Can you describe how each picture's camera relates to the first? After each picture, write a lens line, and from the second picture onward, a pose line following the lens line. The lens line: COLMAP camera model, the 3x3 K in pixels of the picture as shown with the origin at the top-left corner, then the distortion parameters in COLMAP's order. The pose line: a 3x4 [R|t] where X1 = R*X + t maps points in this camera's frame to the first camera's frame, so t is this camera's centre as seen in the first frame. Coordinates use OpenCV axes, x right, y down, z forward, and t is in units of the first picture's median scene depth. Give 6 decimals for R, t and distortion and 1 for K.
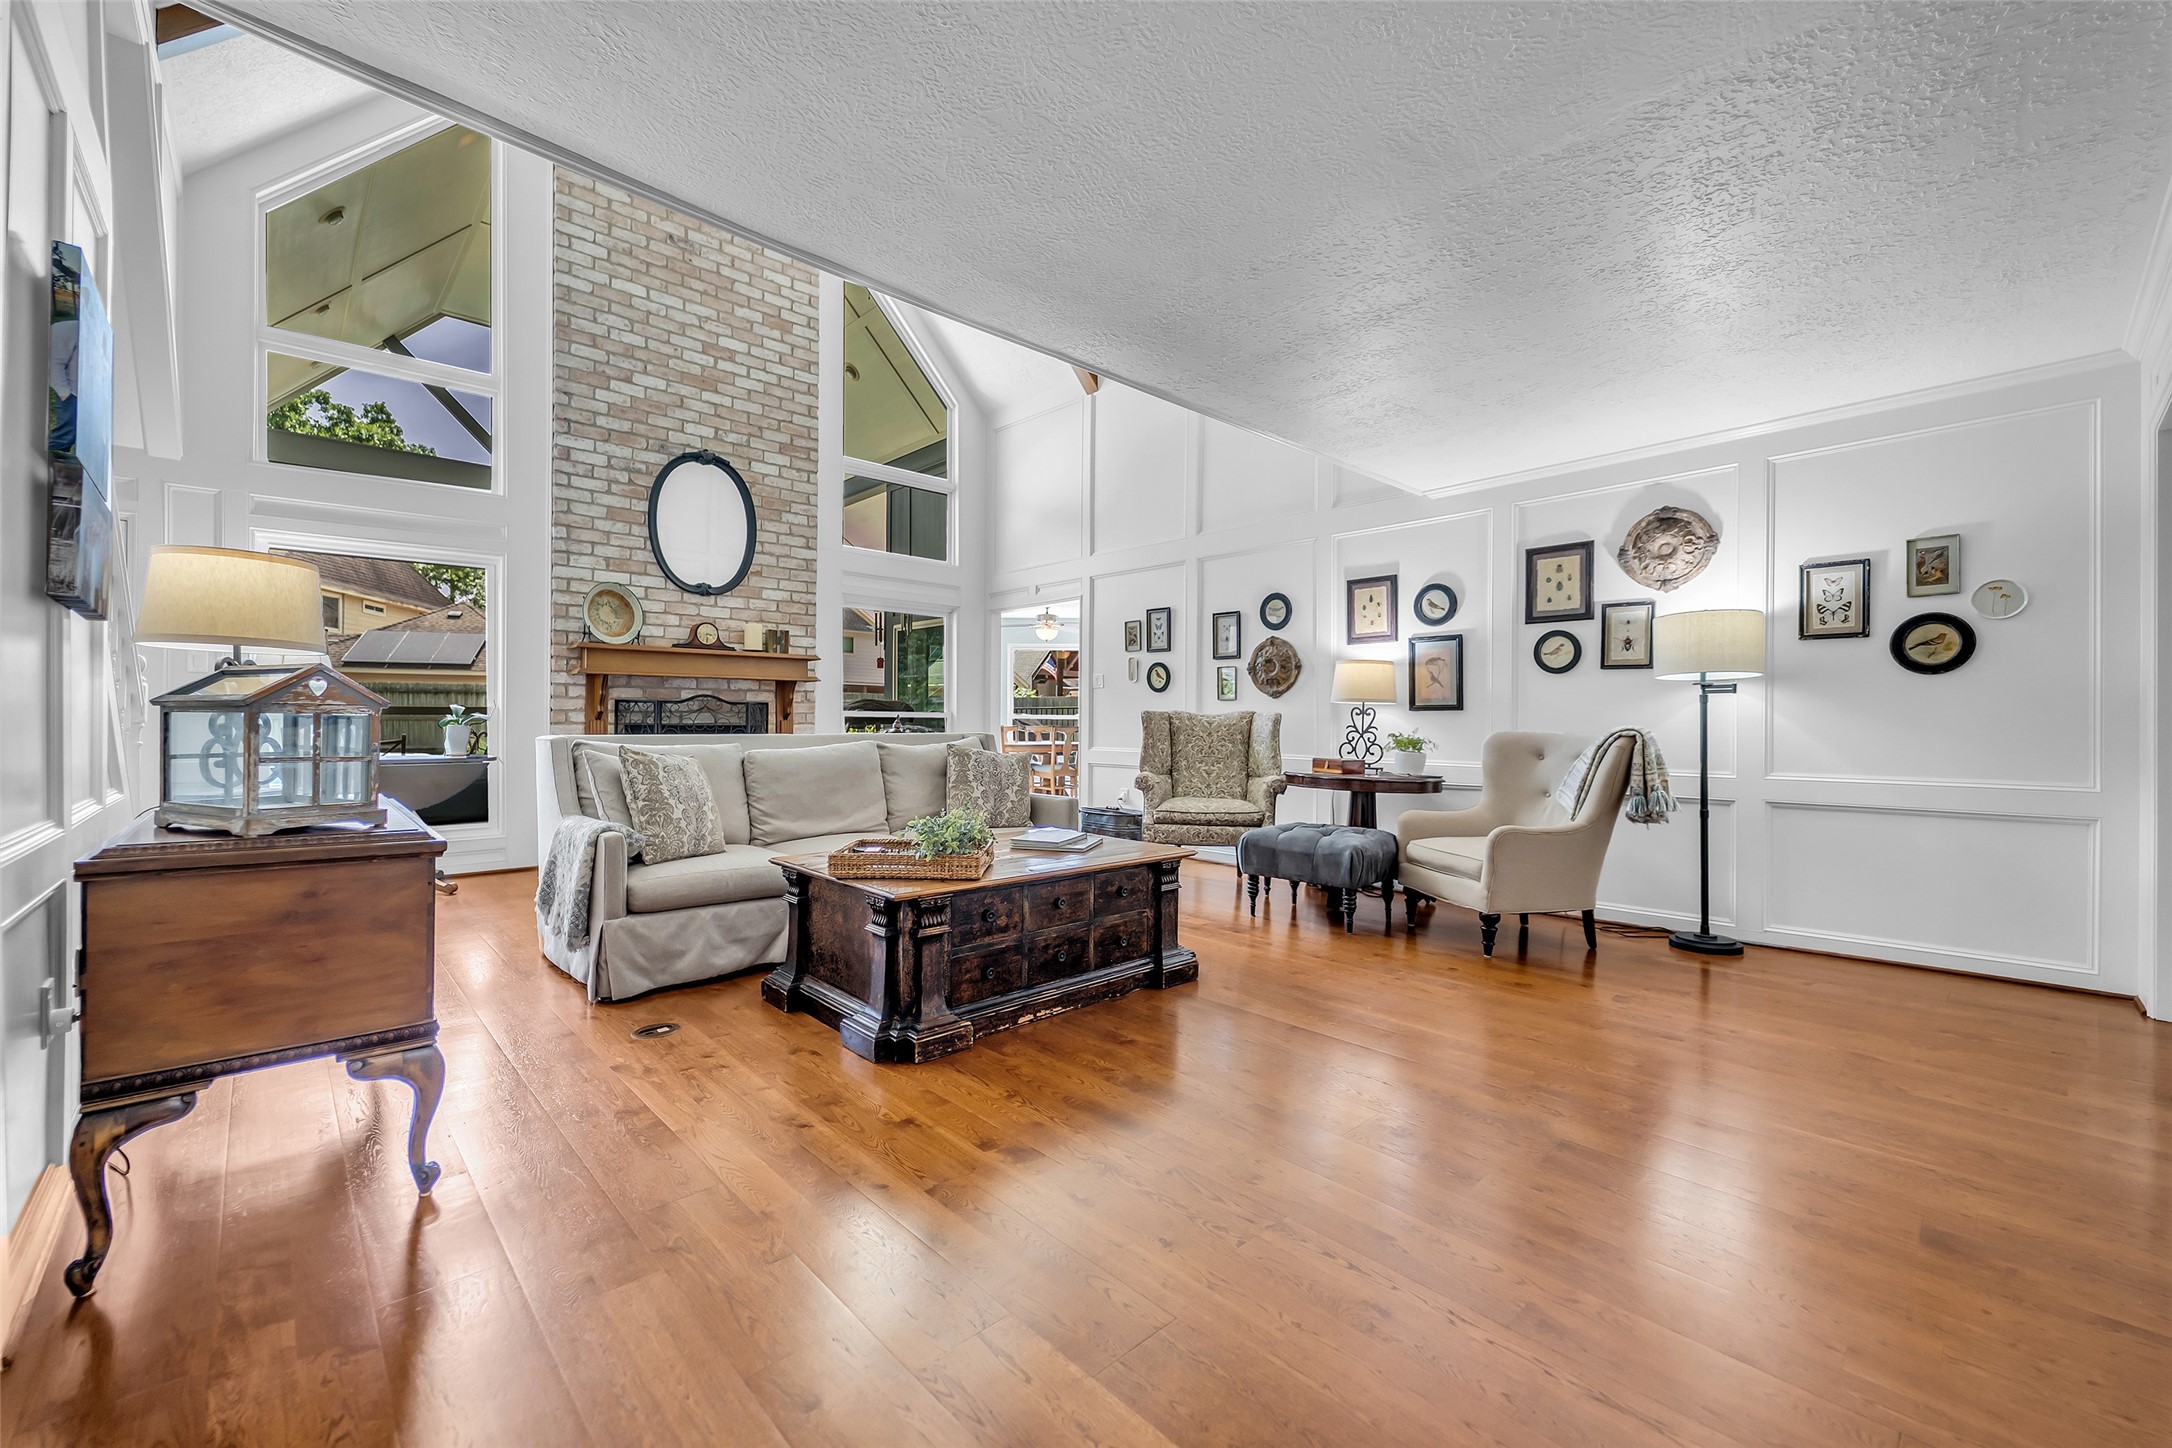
lens RADIAL K [[876.3, 0, 1071.4], [0, 876.3, 719.7], [0, 0, 1]] dist [0.001448, 0.000062]
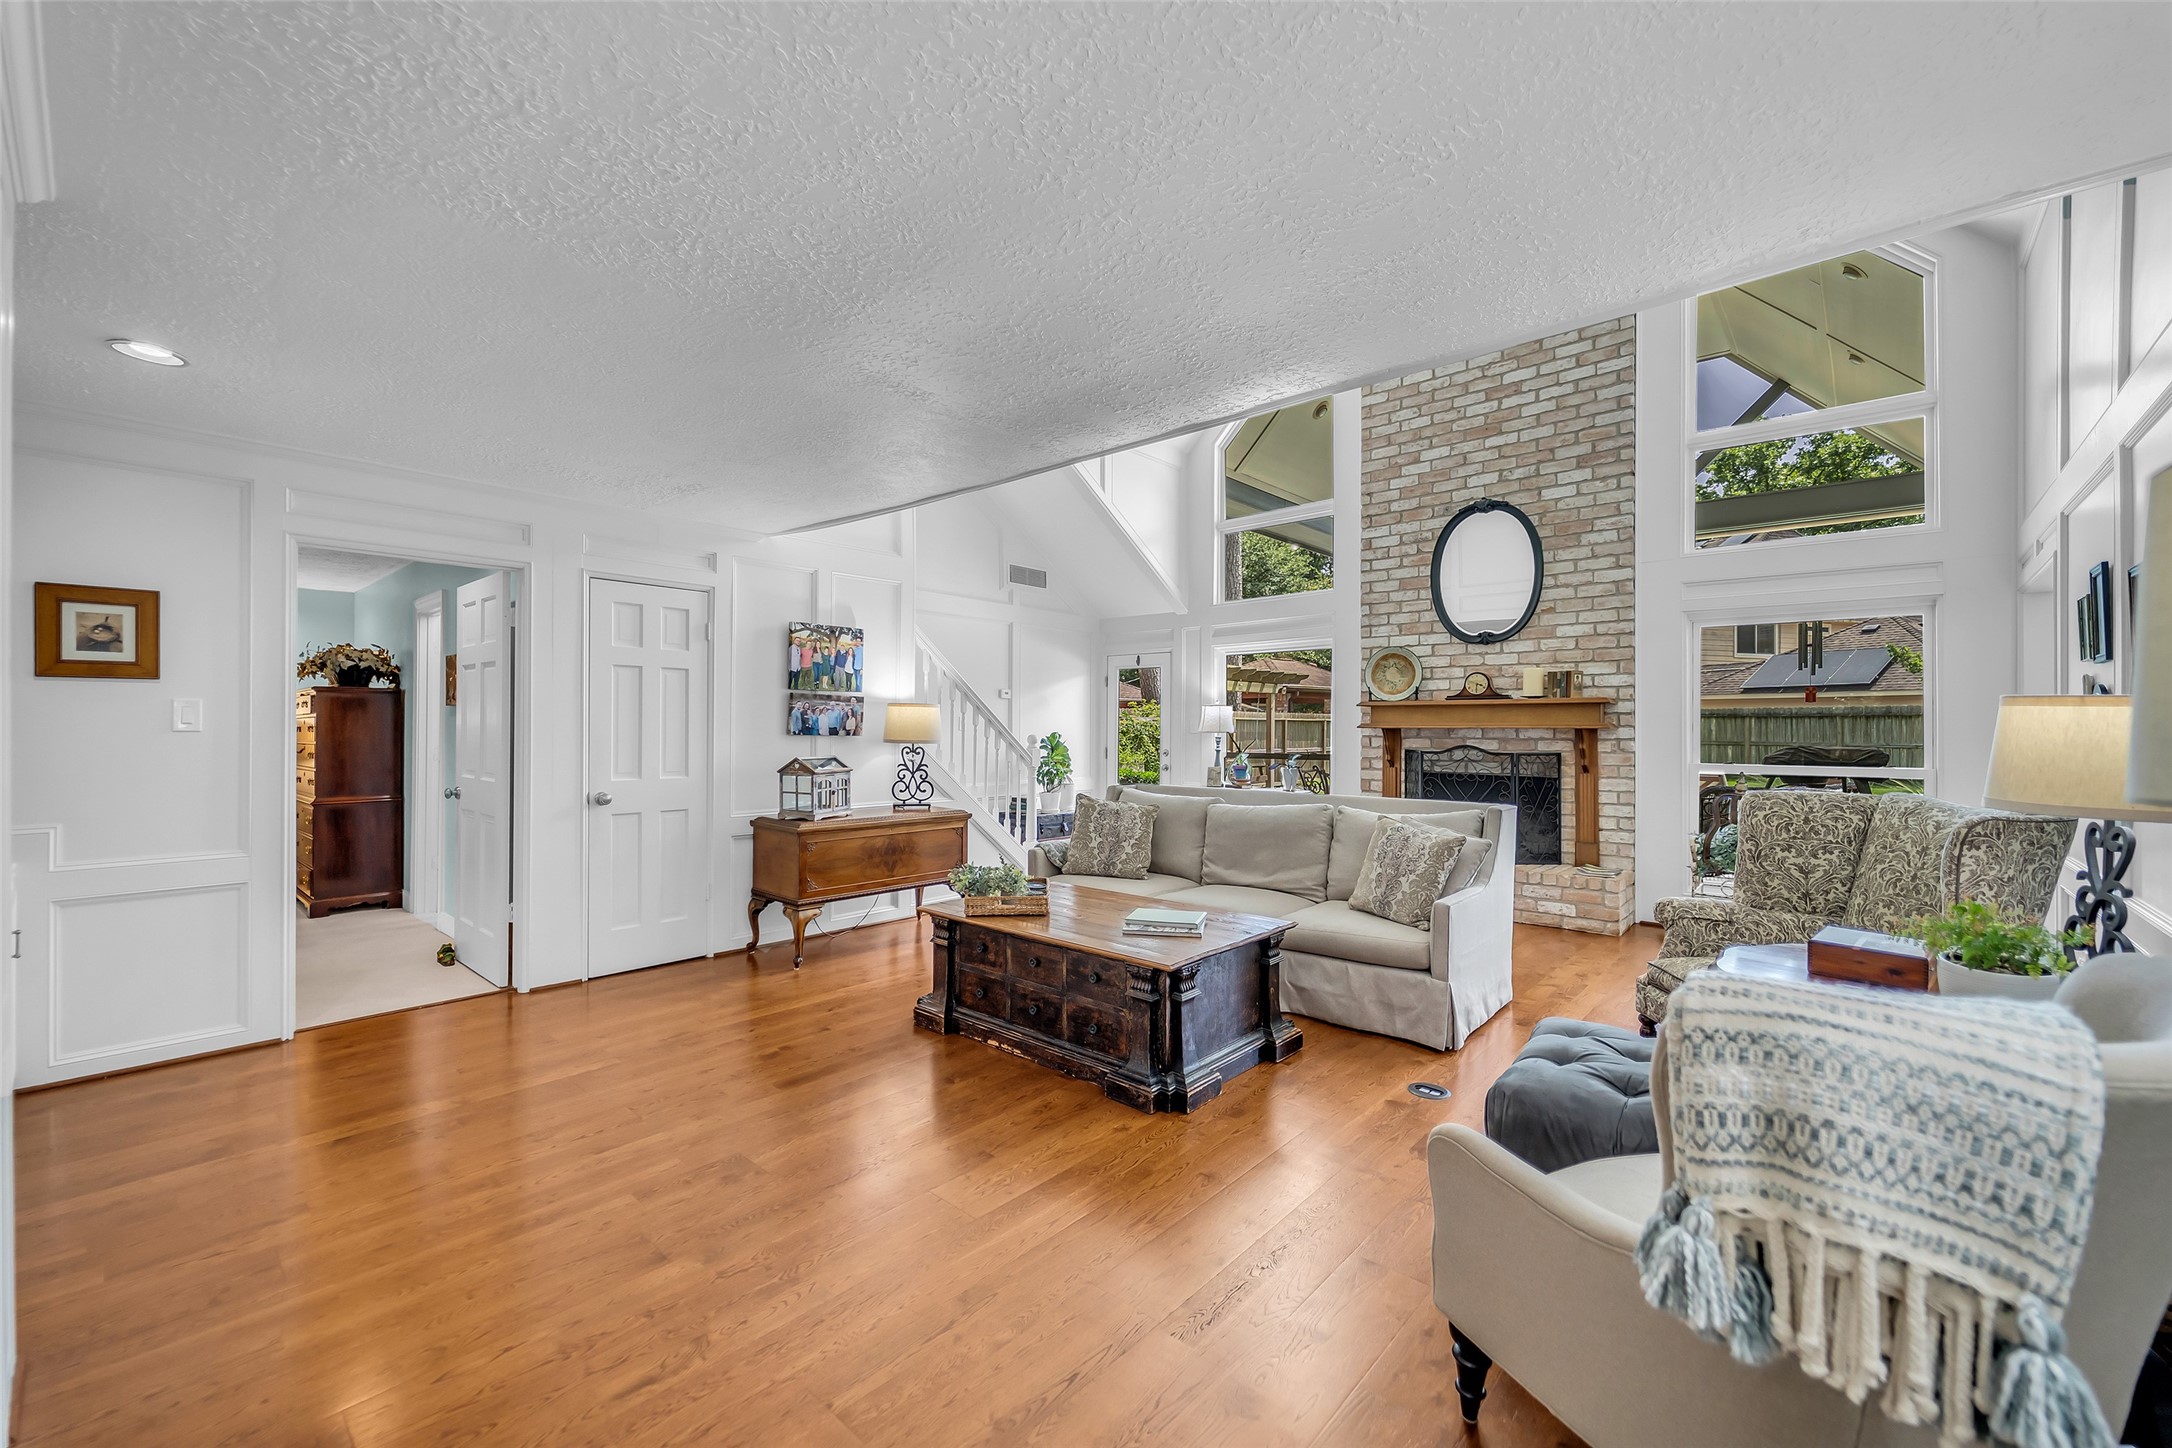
lens RADIAL K [[876.3, 0, 1071.4], [0, 876.3, 719.7], [0, 0, 1]] dist [0.001448, 0.000062]
pose [[0.081390, -0.013159, -0.996595, 0.541162], [-0.003119, 0.999905, -0.013458, -0.042502], [0.996677, 0.004204, 0.081341, 0.462086]]
